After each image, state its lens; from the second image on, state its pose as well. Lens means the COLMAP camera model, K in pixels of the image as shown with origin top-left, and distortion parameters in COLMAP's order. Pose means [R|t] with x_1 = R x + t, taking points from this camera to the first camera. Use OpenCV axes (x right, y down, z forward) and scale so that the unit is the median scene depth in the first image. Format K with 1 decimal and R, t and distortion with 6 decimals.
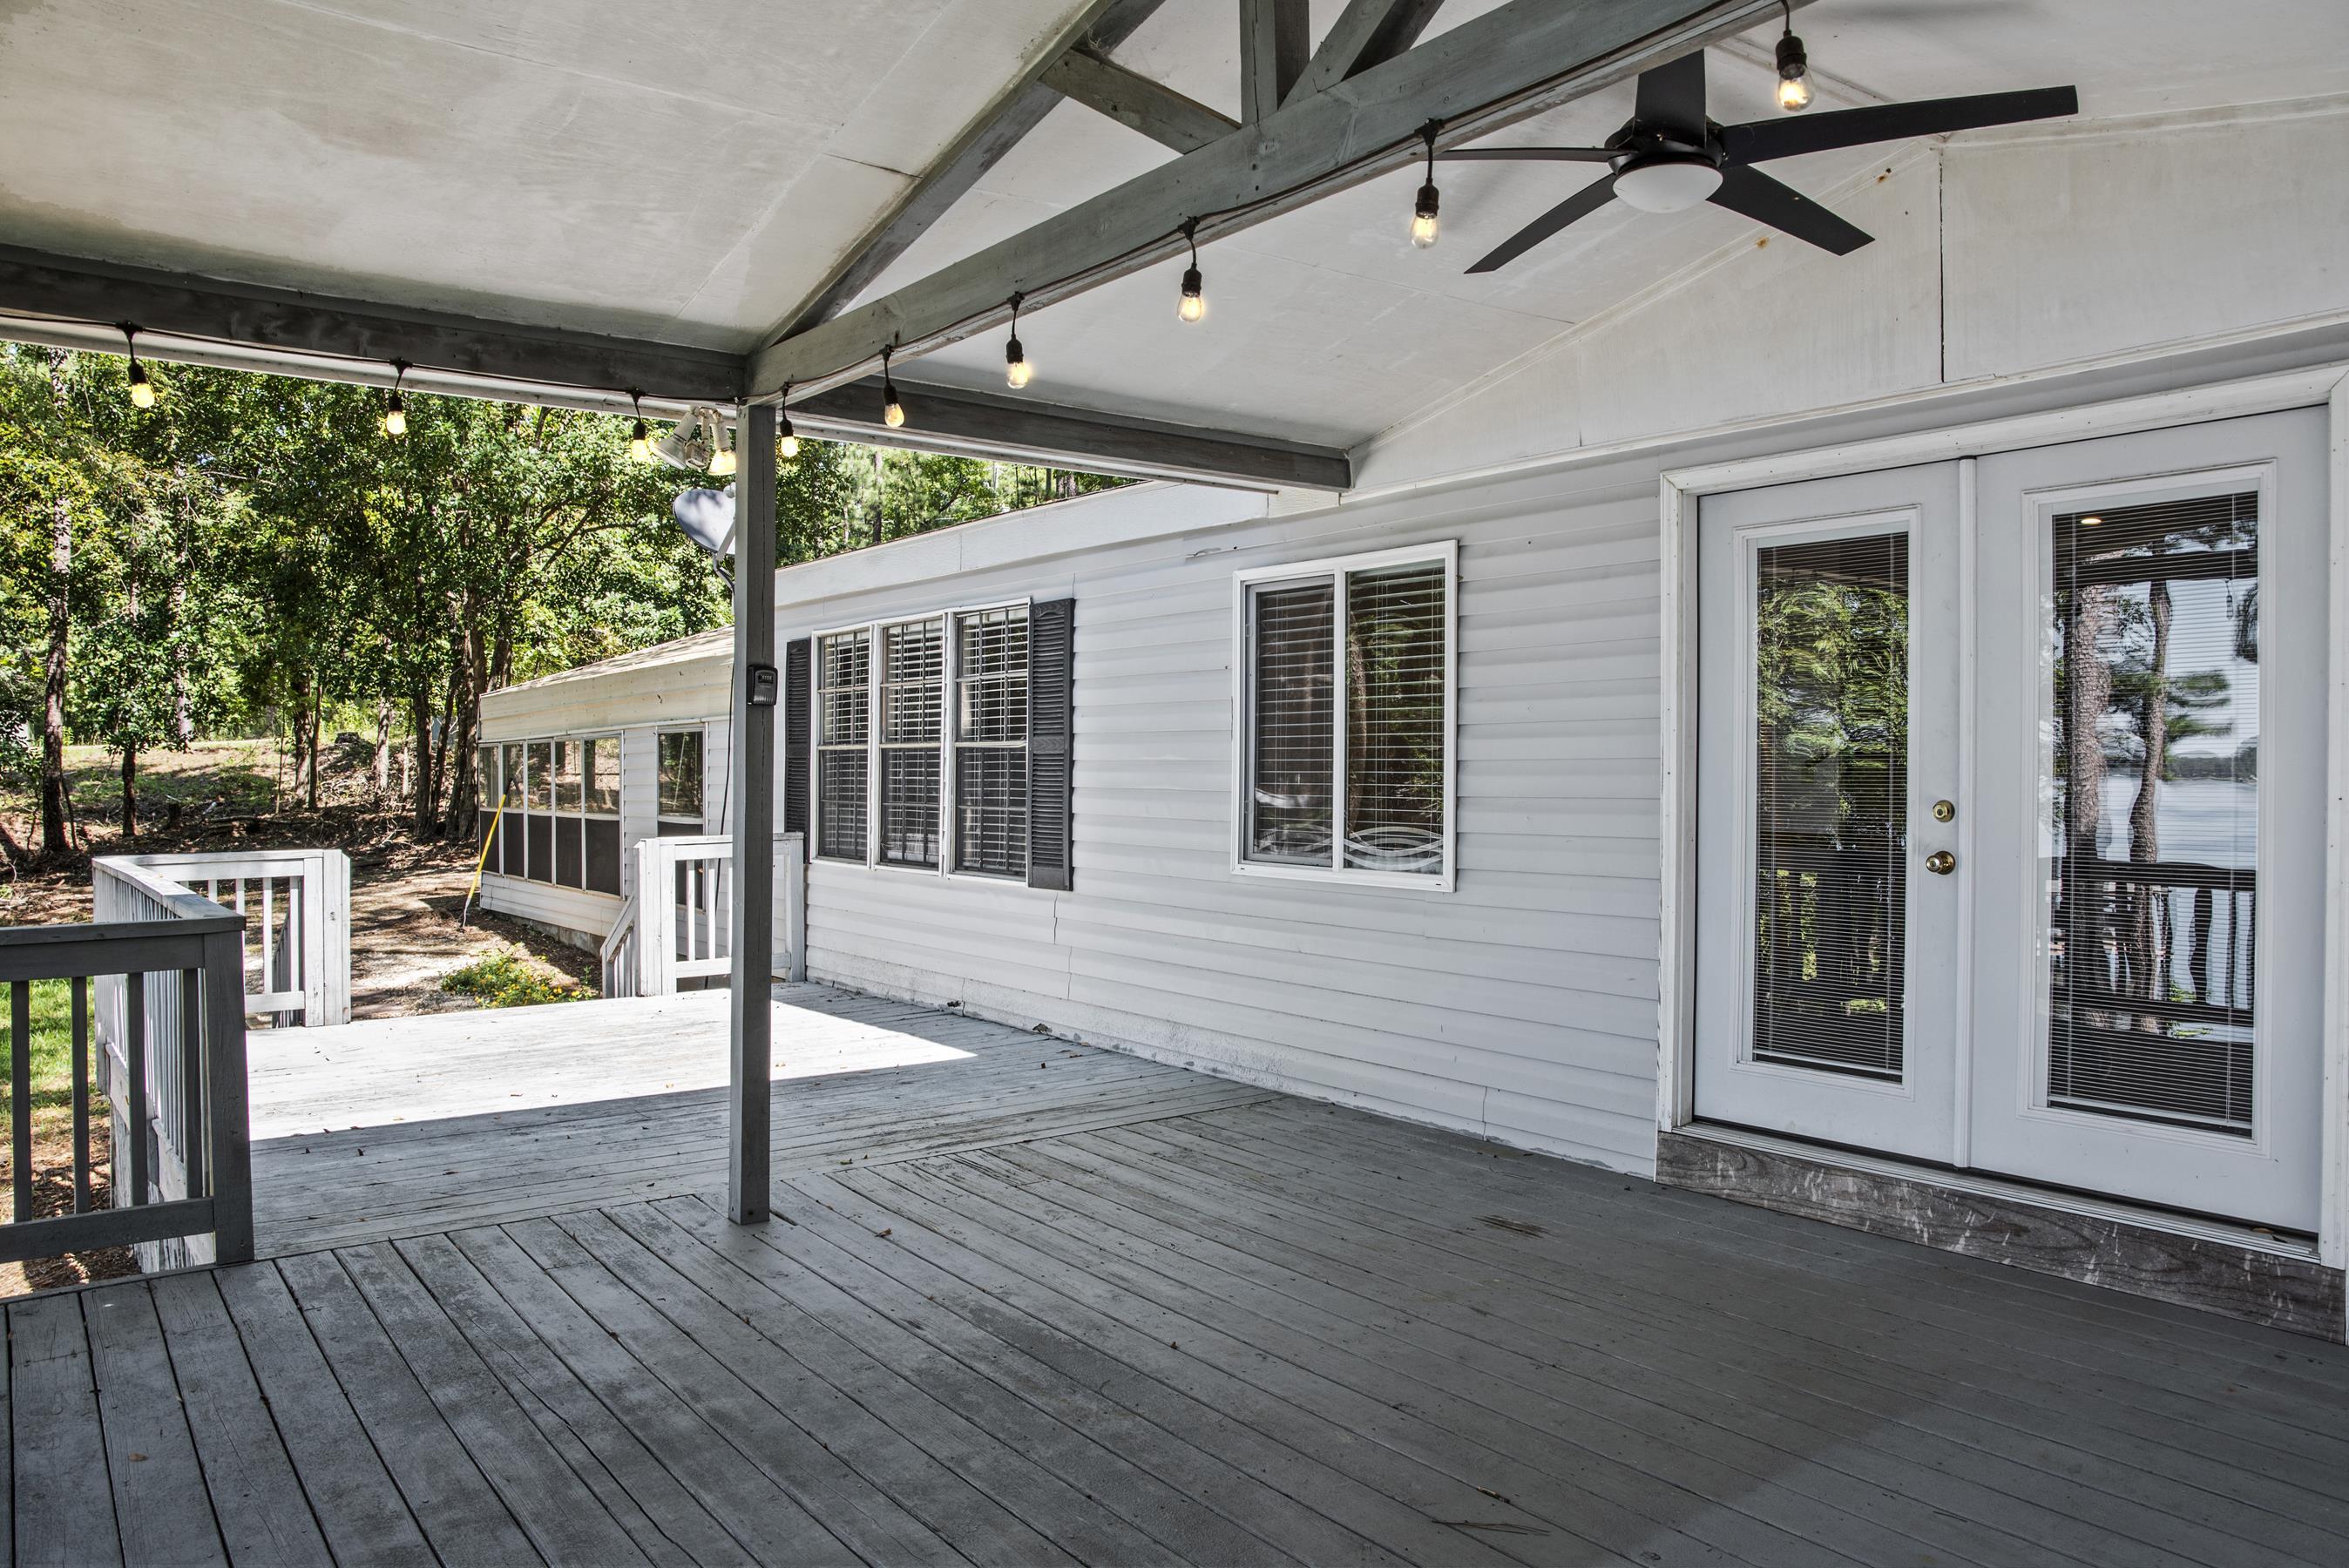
lens RADIAL K [[1620.3, 0, 1175.3], [0, 1620.3, 791.9], [0, 0, 1]] dist [-0.004139, -0.002601]
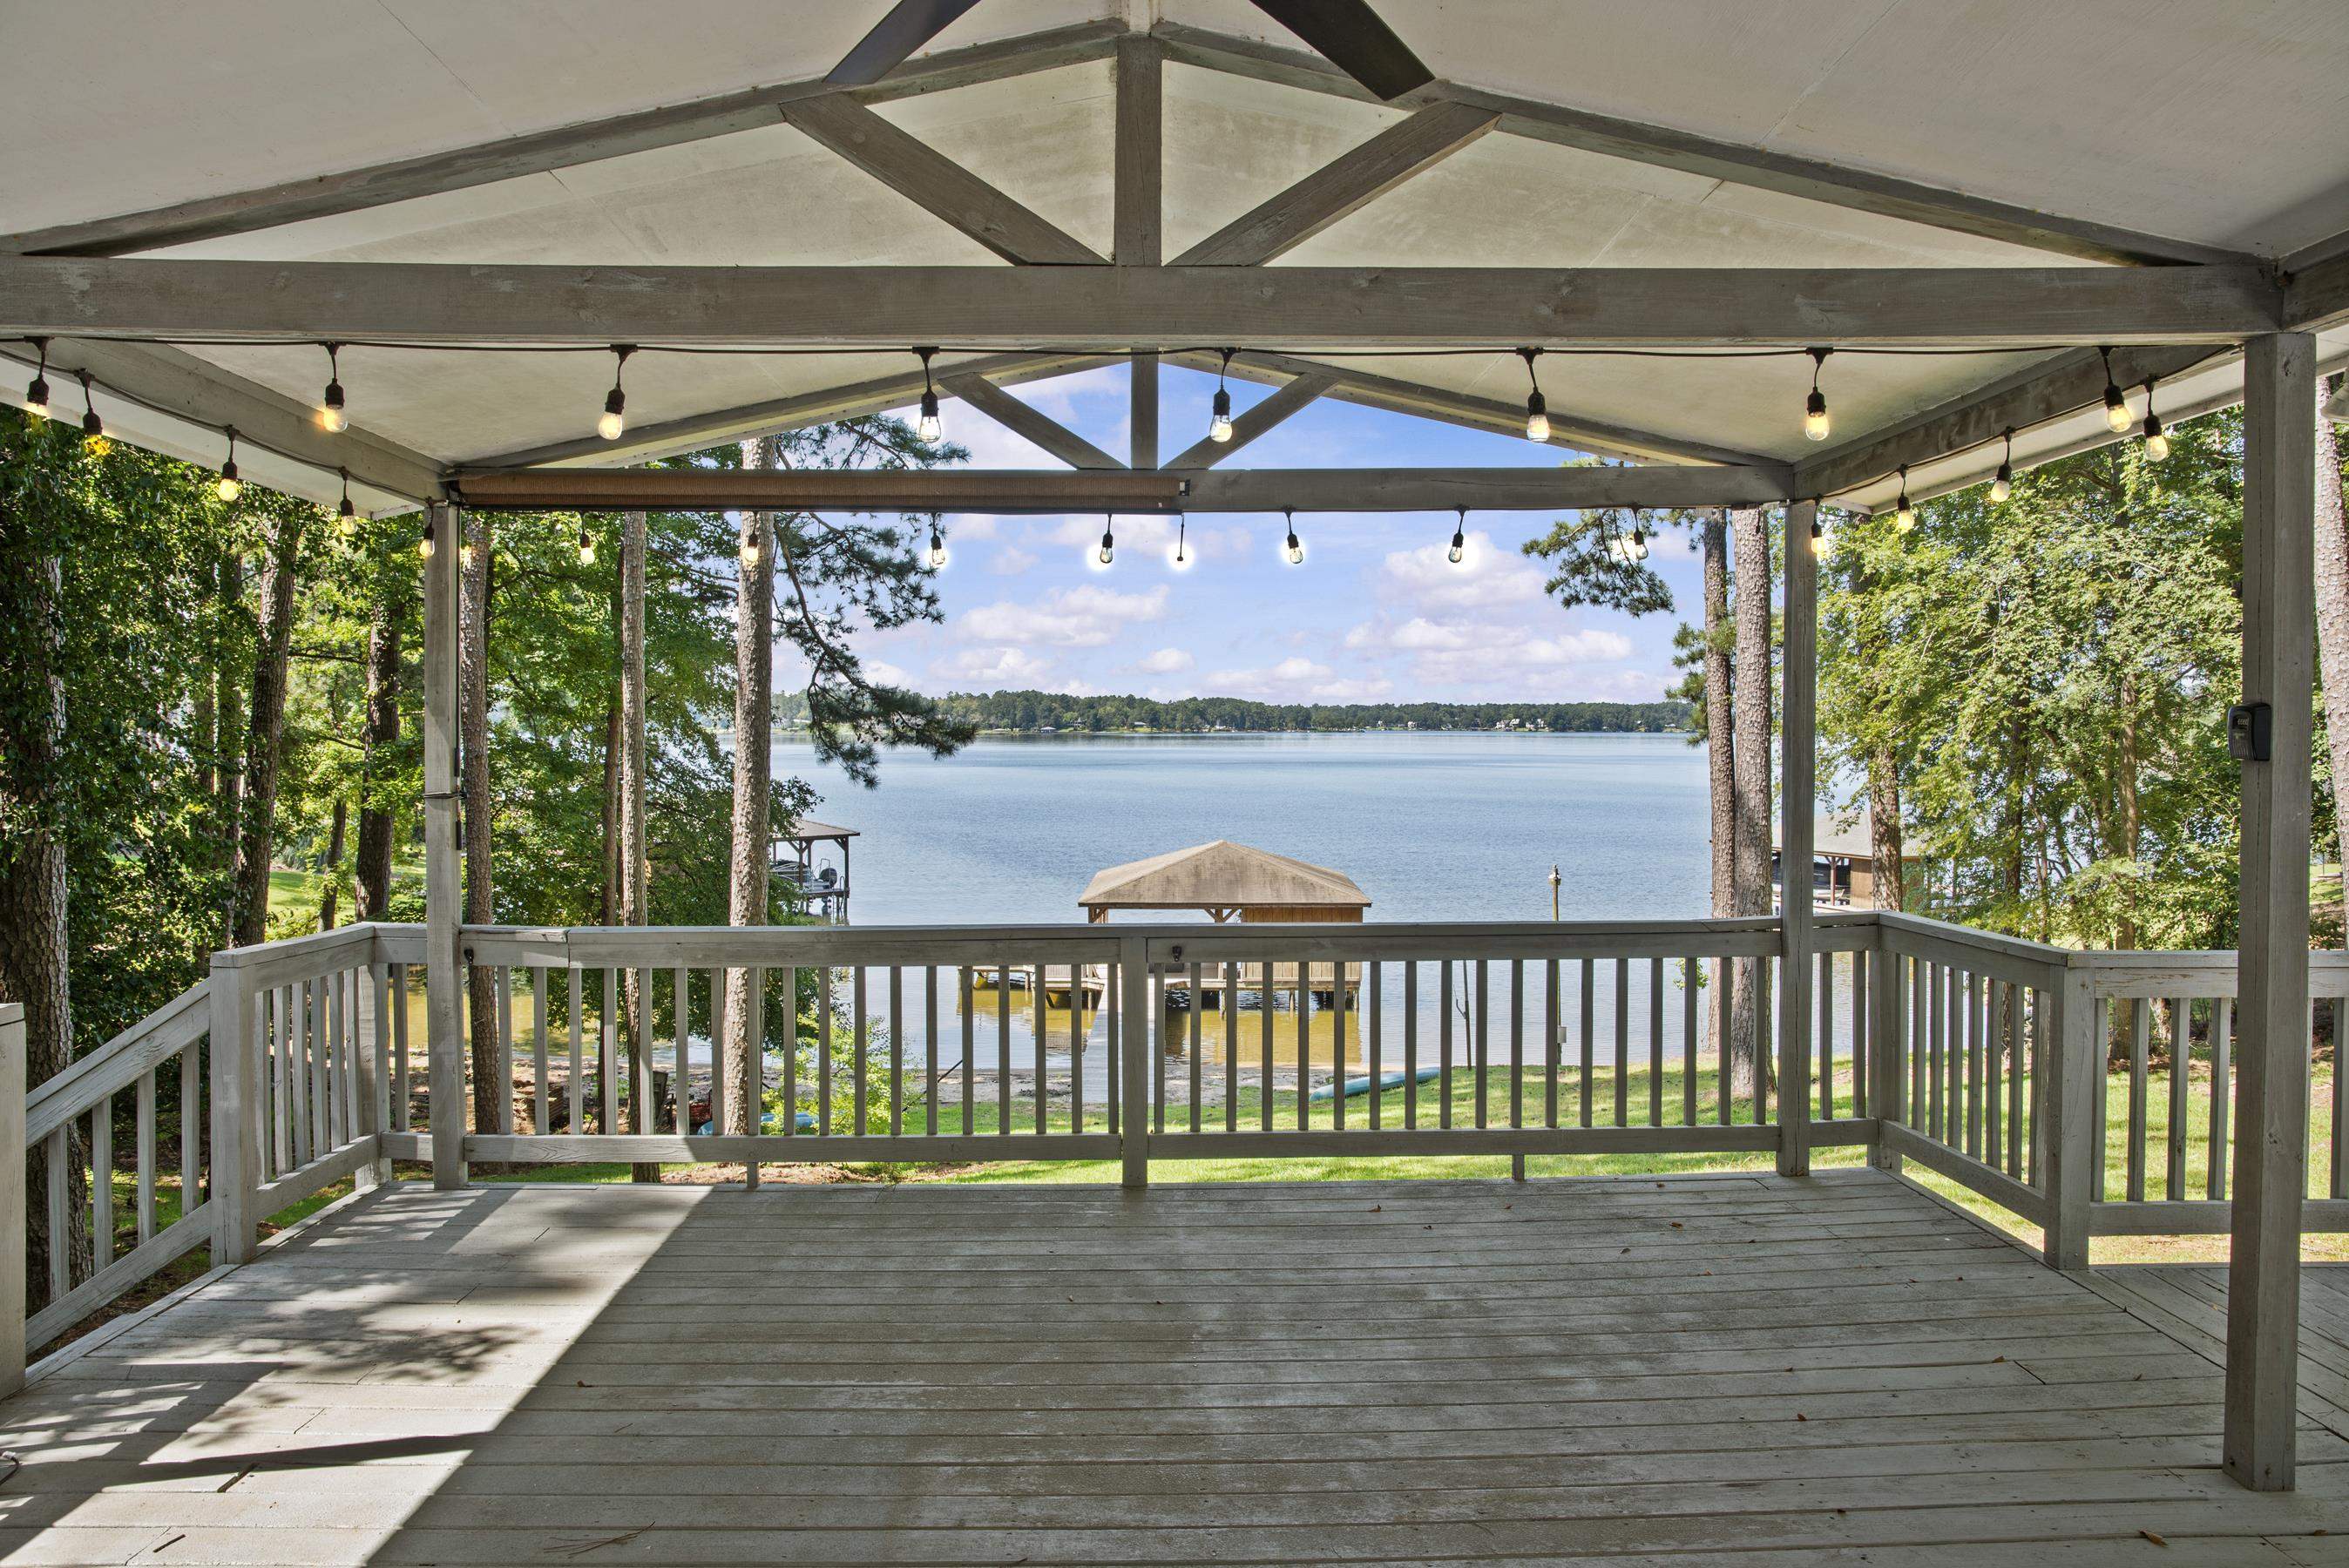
lens RADIAL K [[1694.7, 0, 1177.5], [0, 1694.7, 777.1], [0, 0, 1]] dist [-0.126838, 0.127248]
pose [[-0.587294, 0.018728, -0.809157, 0.800652], [-0.016340, 0.999254, 0.034988, -0.084857], [0.809209, 0.033770, -0.586550, 1.391878]]
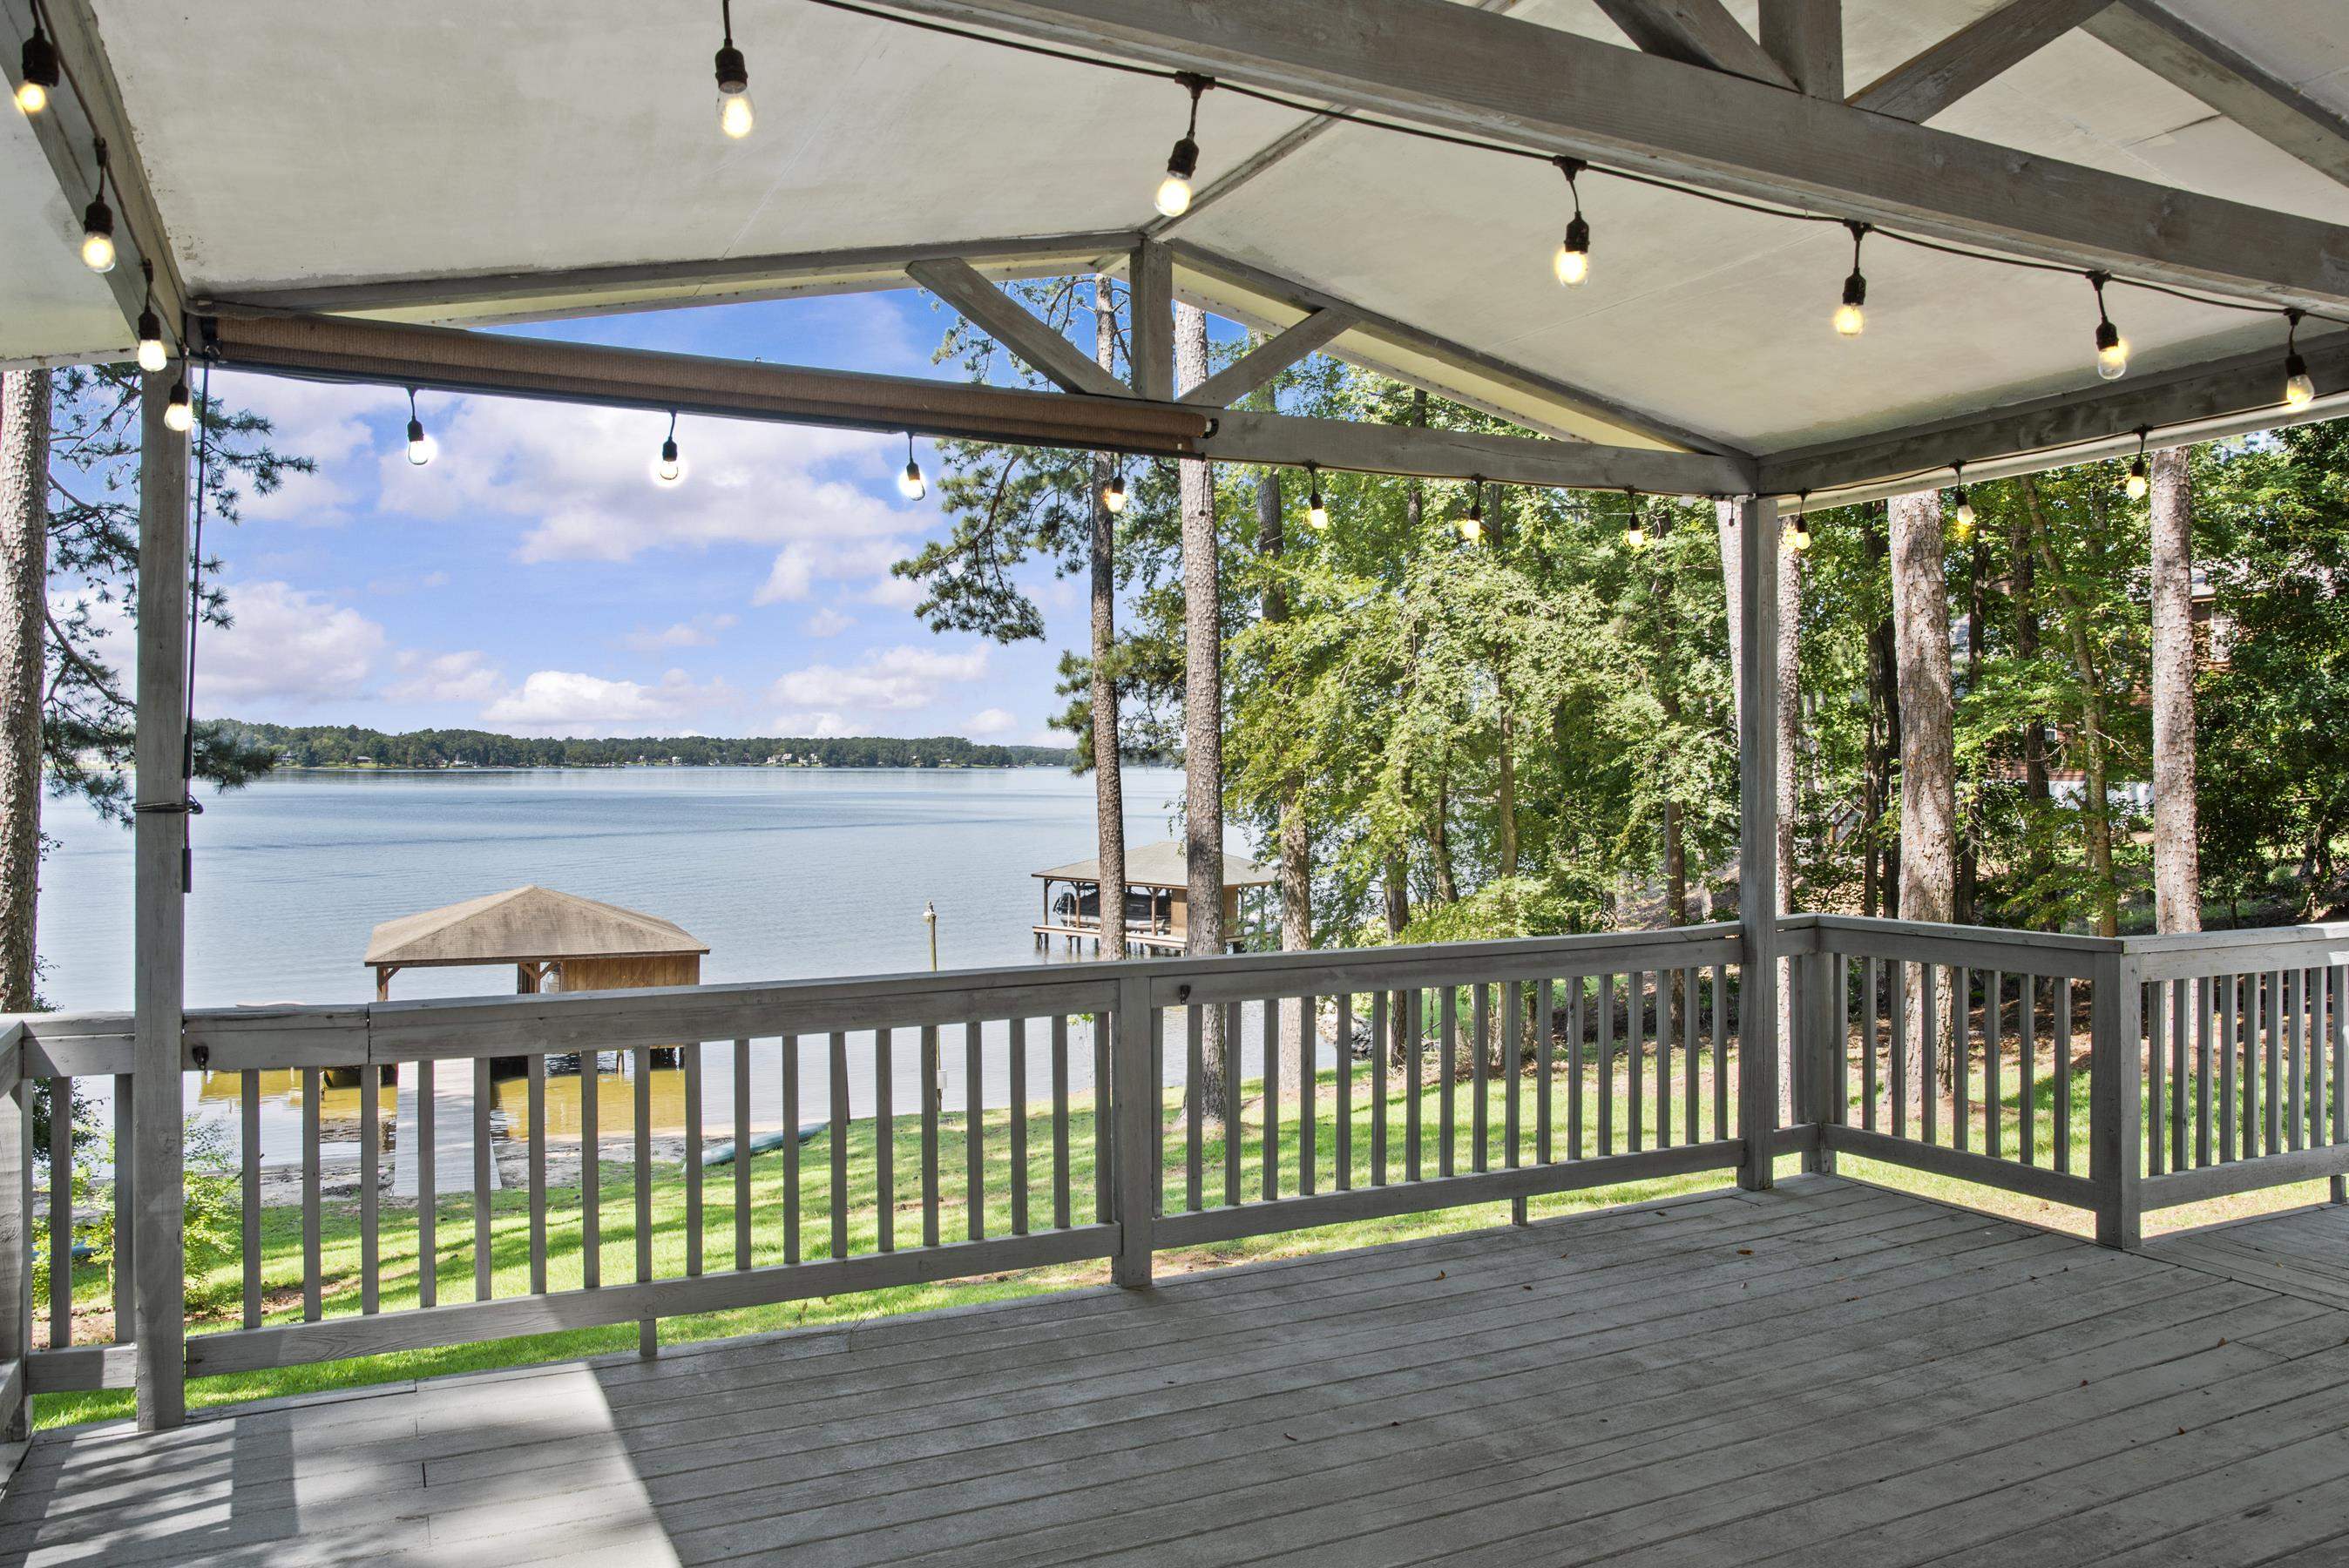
lens RADIAL K [[1751.1, 0, 1189.5], [0, 1751.1, 768.6], [0, 0, 1]] dist [-0.097434, 0.076134]
pose [[-0.177519, -0.003549, -0.984111, 0.847533], [-0.017812, 0.999841, -0.000392, -0.036230], [0.983956, 0.017459, -0.177554, 0.684281]]
